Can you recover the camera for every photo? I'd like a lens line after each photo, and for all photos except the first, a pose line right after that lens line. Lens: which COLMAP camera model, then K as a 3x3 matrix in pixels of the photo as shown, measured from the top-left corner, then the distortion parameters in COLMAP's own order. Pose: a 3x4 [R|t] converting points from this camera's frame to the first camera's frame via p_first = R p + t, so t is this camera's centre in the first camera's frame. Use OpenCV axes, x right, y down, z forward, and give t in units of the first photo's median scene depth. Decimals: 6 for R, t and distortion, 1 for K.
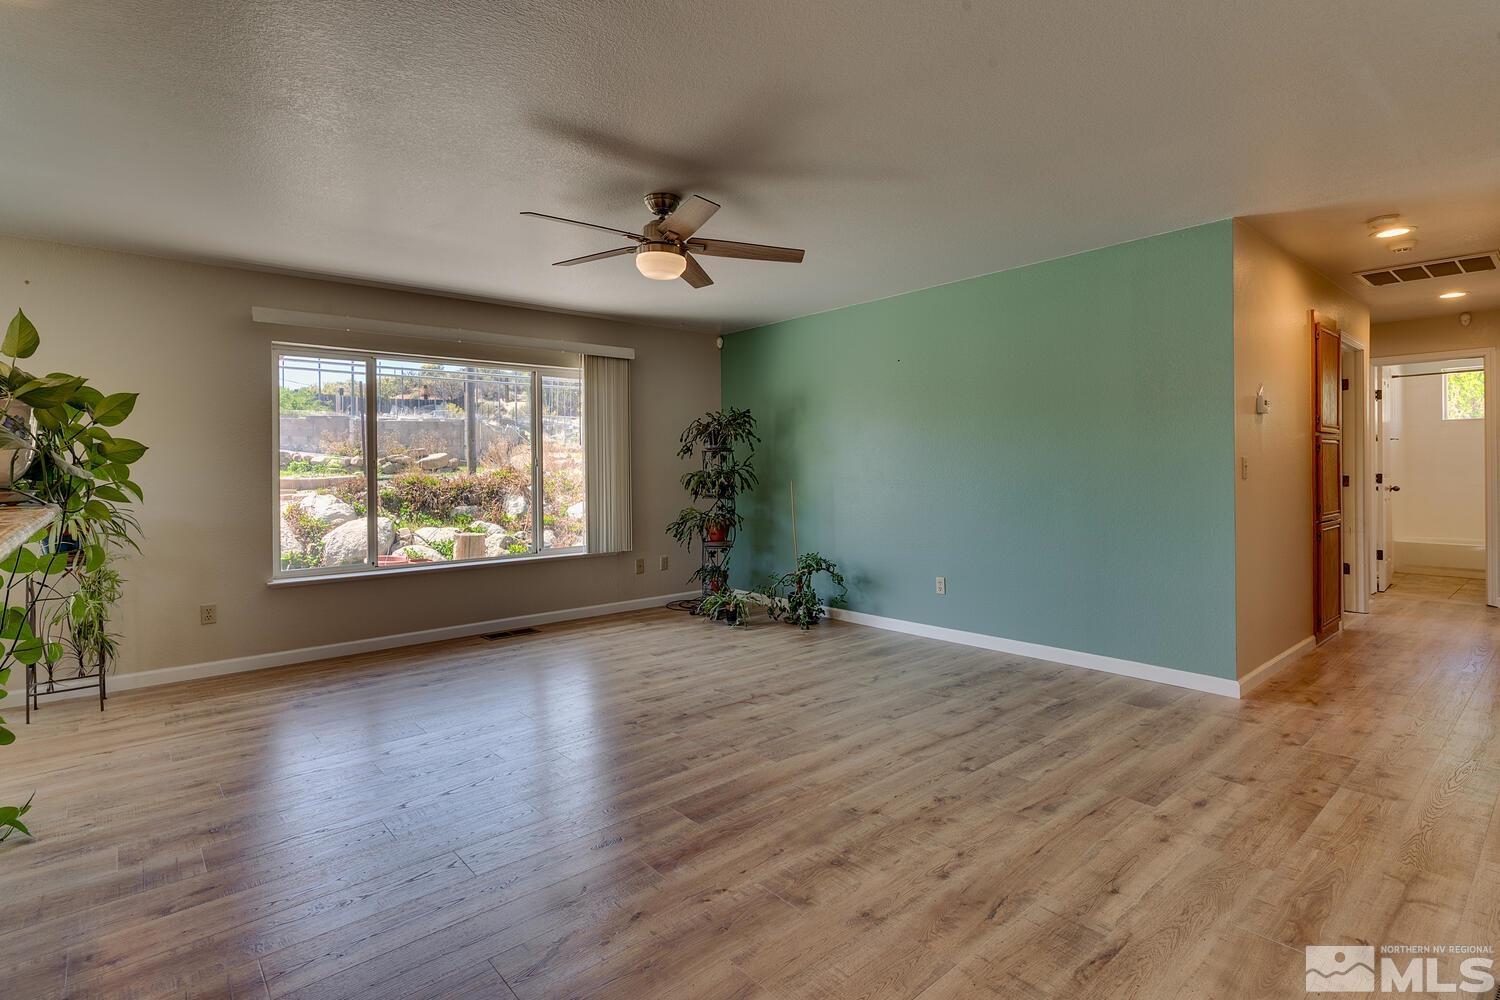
lens RADIAL K [[735.1, 0, 744.9], [0, 735.1, 467.6], [0, 0, 1]] dist [0.003933, 0.000497]
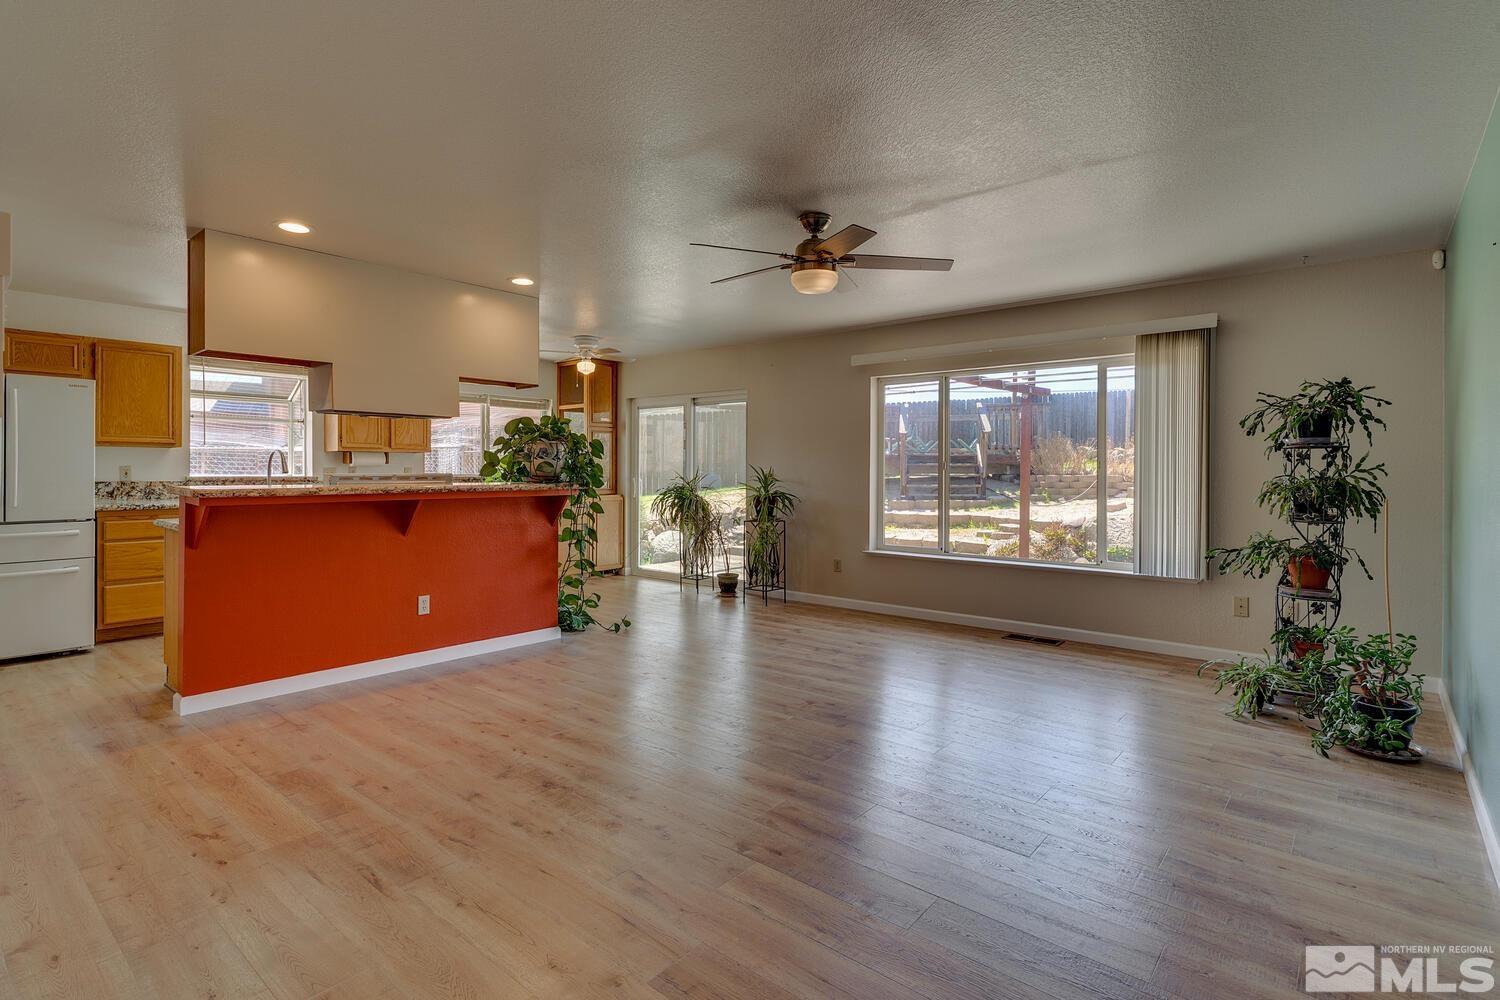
lens RADIAL K [[735.1, 0, 744.9], [0, 735.1, 467.6], [0, 0, 1]] dist [0.003933, 0.000497]
pose [[0.156060, 0.007145, -0.987722, 1.025388], [-0.004871, 0.999967, 0.006464, -0.012950], [0.987736, 0.003802, 0.156090, 0.816502]]
